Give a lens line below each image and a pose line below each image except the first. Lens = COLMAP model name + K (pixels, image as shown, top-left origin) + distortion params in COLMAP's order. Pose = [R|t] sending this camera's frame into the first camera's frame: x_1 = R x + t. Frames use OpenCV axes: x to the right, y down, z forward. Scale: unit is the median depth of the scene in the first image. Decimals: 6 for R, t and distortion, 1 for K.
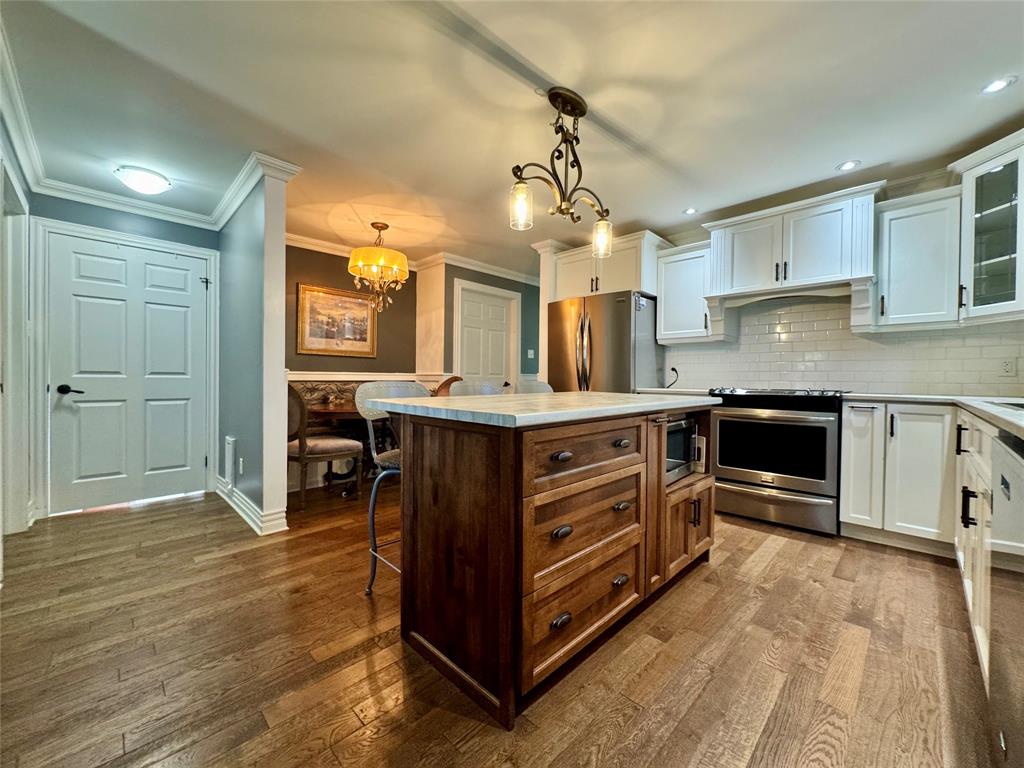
lens RADIAL K [[407.1, 0, 510.9], [0, 407.1, 381.0], [0, 0, 1]] dist [-0.001214, -0.000081]
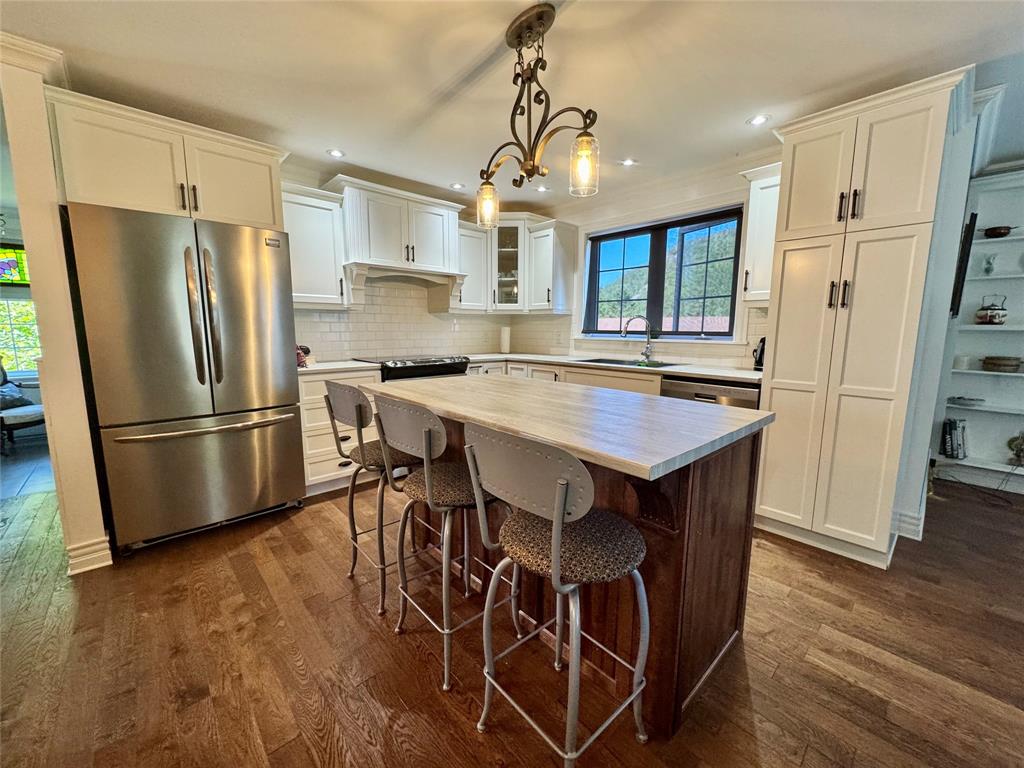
lens RADIAL K [[407.1, 0, 511.6], [0, 407.1, 381.8], [0, 0, 1]] dist [-0.001214, -0.000081]
pose [[0.051619, -0.142555, 0.988440, -0.481367], [0.005435, 0.989785, 0.142465, -0.078217], [-0.998652, -0.001982, 0.051866, 0.663342]]
